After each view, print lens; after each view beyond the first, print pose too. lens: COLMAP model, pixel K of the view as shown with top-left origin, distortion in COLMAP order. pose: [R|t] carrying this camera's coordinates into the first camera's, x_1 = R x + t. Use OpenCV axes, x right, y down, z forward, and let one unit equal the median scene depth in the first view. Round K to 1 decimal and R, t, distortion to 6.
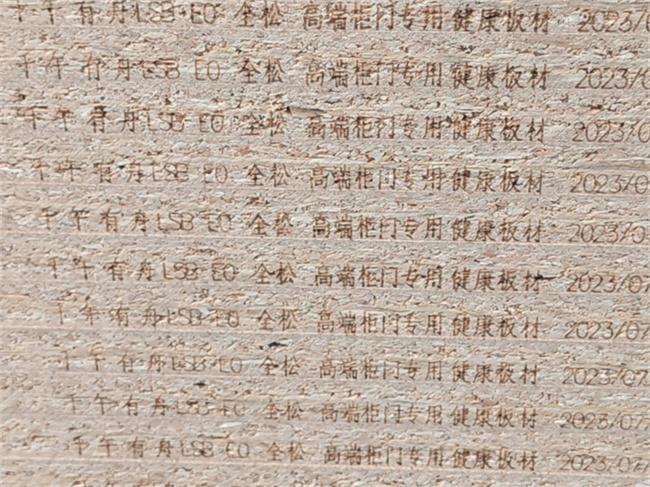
lens RADIAL K [[1170.5, 0, 325.0], [0, 1170.5, 243.5], [0, 0, 1]] dist [0.139650, 0.001677]
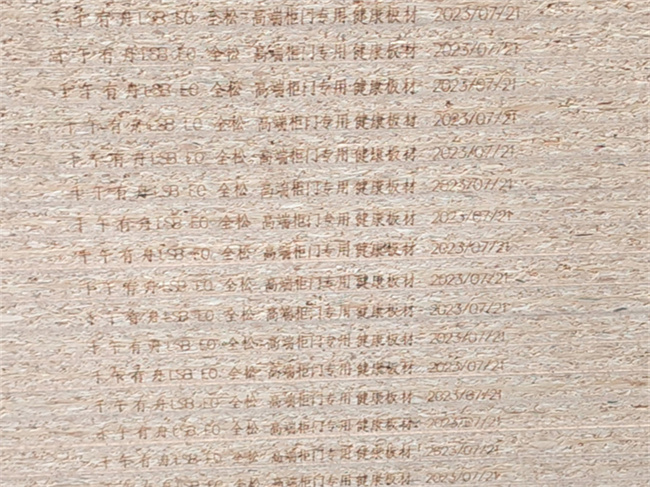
lens RADIAL K [[749.0, 0, 325.0], [0, 749.0, 243.5], [0, 0, 1]] dist [0.135759, -0.005825]
pose [[0.997786, -0.000448, 0.066511, 0.009127], [0.008882, 0.991918, -0.126571, 0.214139], [-0.065917, 0.126882, 0.989725, 0.084416]]
